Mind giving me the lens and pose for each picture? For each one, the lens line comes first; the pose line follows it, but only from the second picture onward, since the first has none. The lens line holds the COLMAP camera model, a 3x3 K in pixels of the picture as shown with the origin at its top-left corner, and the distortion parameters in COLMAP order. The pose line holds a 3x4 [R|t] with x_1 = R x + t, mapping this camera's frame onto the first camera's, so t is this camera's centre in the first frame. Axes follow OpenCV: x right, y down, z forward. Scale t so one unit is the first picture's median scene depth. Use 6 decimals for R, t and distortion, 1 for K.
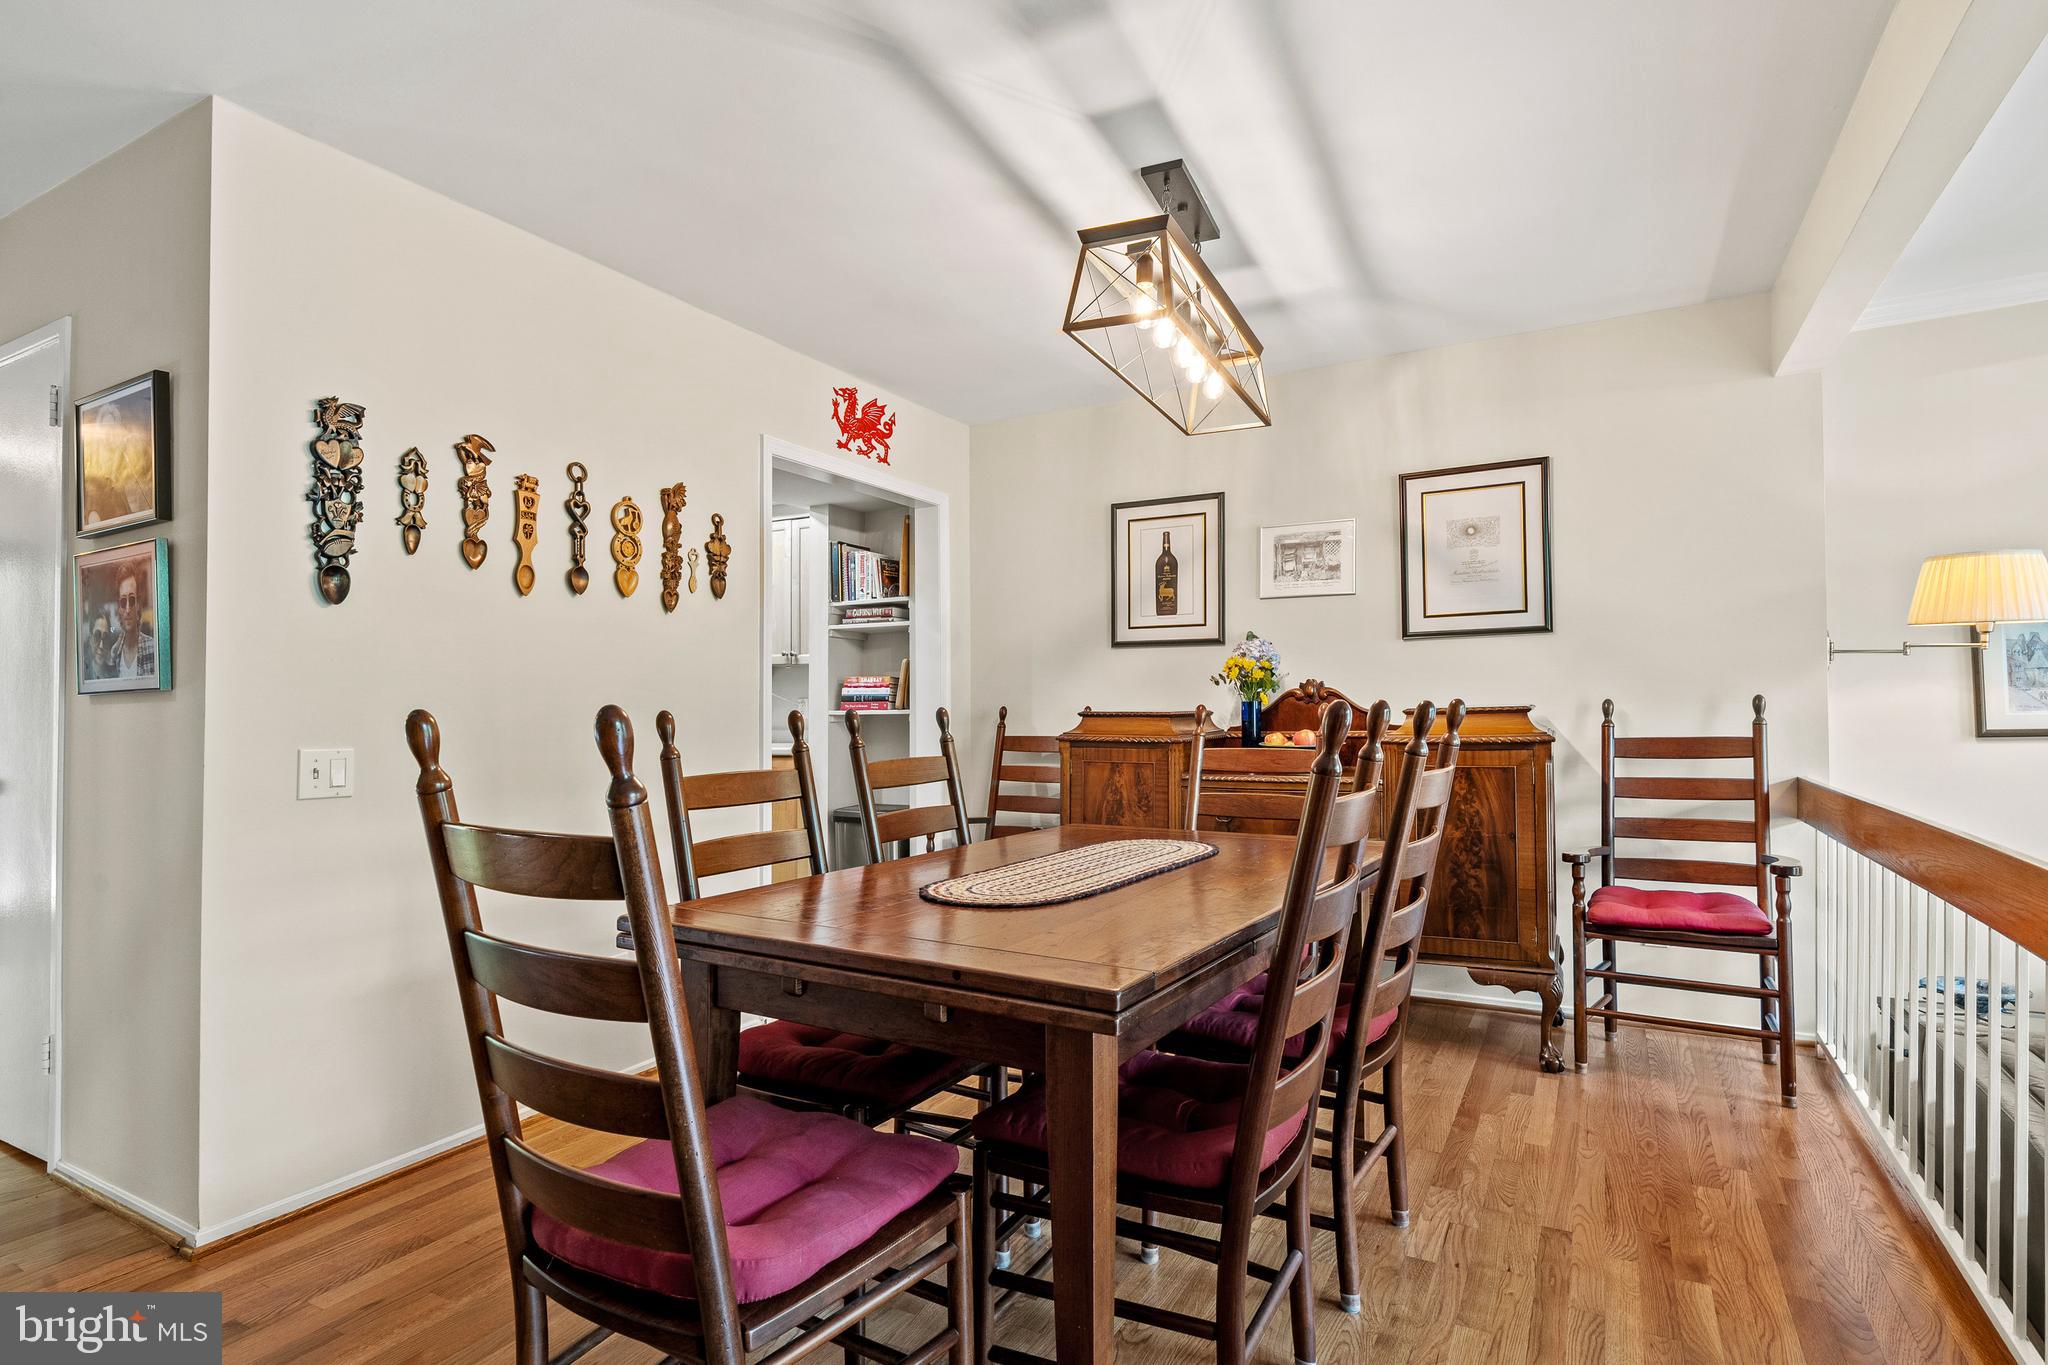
lens RADIAL K [[1059.1, 0, 990.3], [0, 1059.1, 691.7], [0, 0, 1]] dist [-0.001612, 0.001483]
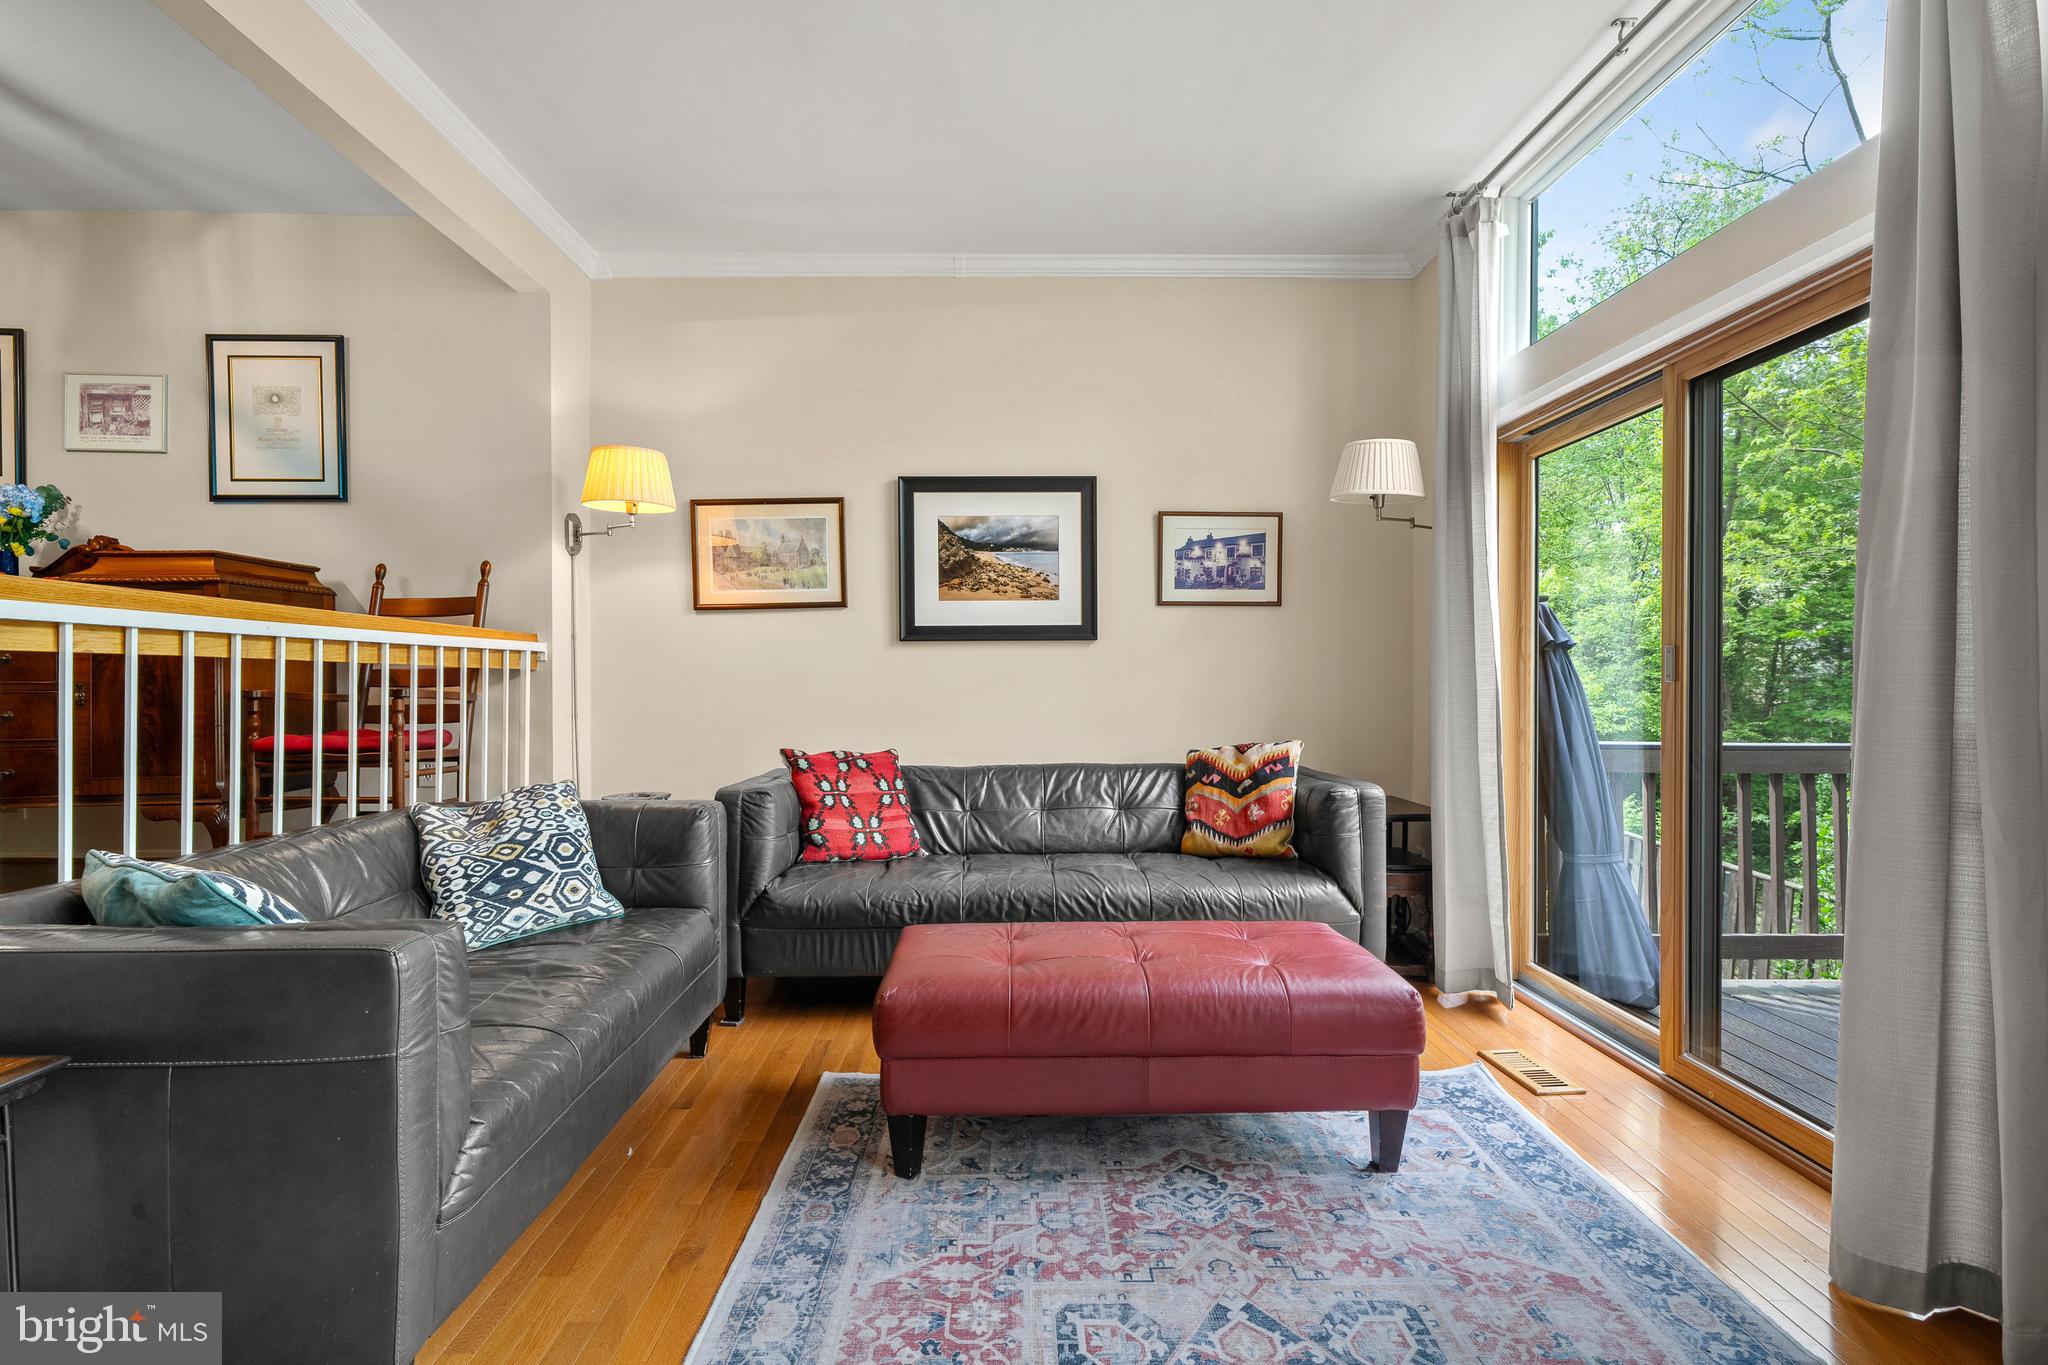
lens RADIAL K [[967.6, 0, 1035.0], [0, 967.6, 693.4], [0, 0, 1]] dist [0.001755, -0.000380]
pose [[0.850283, 0.009530, 0.526240, 0.578247], [-0.023282, 0.999538, 0.019516, 0.097183], [-0.525811, -0.028846, 0.850112, -0.195516]]
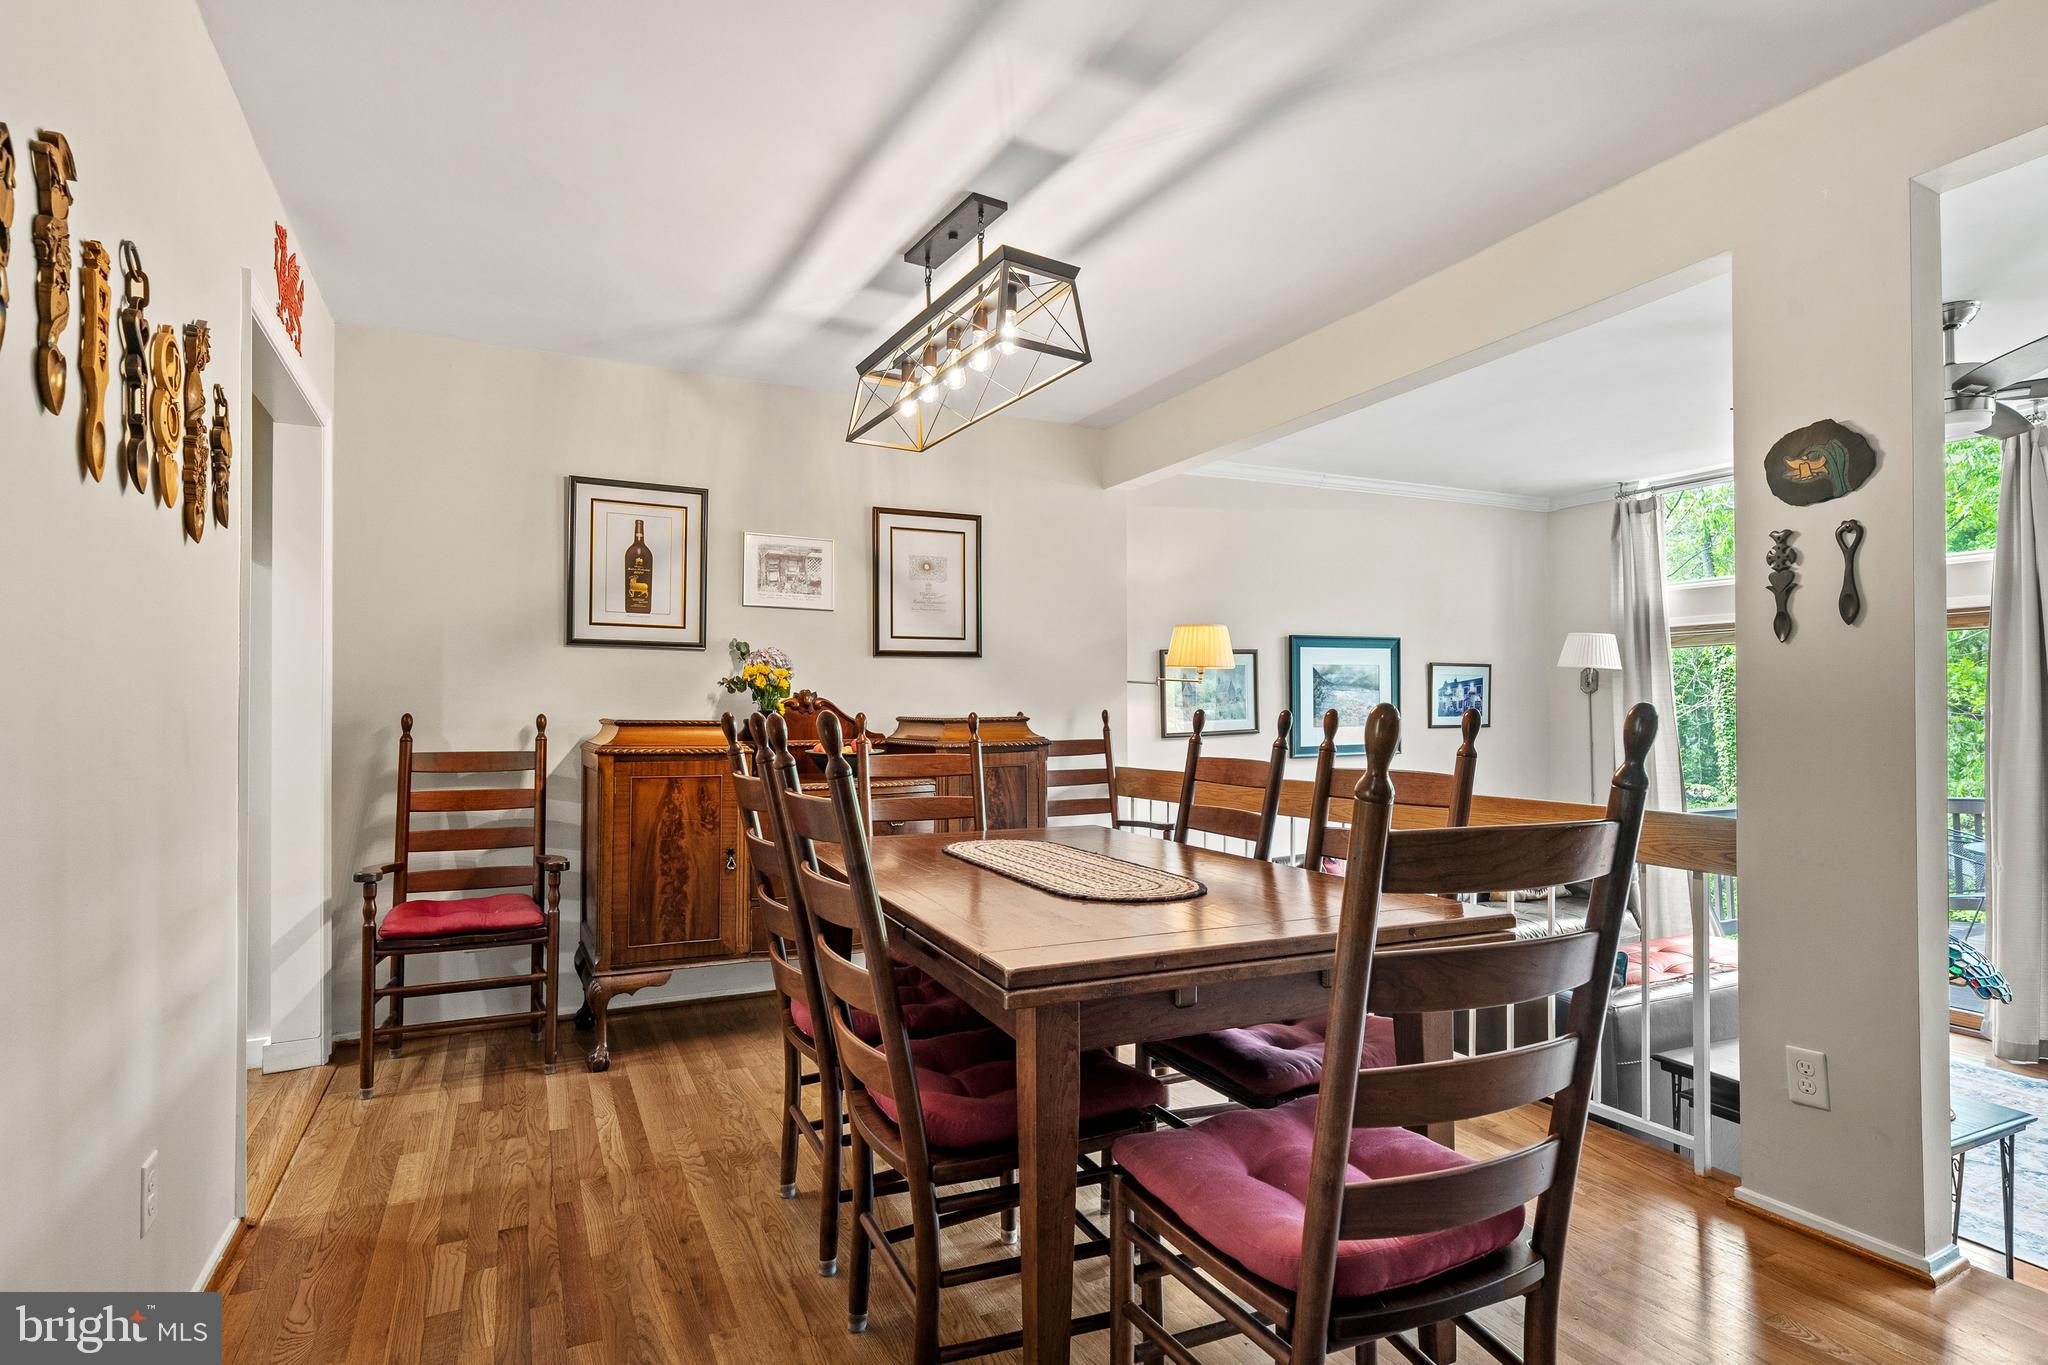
lens RADIAL K [[1059.1, 0, 1015.7], [0, 1059.1, 692.8], [0, 0, 1]] dist [-0.001612, 0.001483]
pose [[0.539086, 0.023438, 0.841925, -0.470090], [-0.018957, 0.999697, -0.015692, 0.004102], [-0.842038, -0.007501, 0.539367, 0.277260]]
